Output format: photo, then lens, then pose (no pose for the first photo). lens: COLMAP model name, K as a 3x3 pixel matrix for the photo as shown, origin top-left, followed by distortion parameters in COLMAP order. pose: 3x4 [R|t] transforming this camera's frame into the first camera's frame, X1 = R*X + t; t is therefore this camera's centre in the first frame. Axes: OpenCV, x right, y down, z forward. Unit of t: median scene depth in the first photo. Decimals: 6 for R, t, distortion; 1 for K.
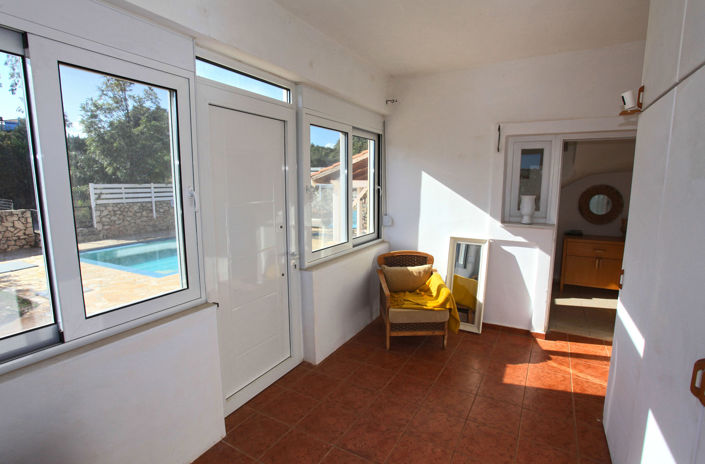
lens RADIAL K [[361.1, 0, 352.5], [0, 361.1, 232.0], [0, 0, 1]] dist [-0.001406, -0.000243]
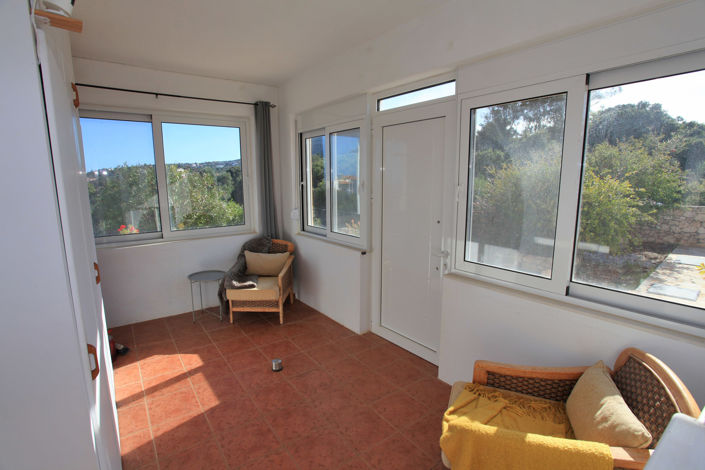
lens RADIAL K [[343.7, 0, 352.5], [0, 343.7, 235.0], [0, 0, 1]] dist [-0.070608, 0.033461]
pose [[-0.421160, 0.150135, -0.894474, 0.923699], [-0.115319, 0.969336, 0.216998, -0.191841], [0.899625, 0.194541, -0.390933, 1.397883]]
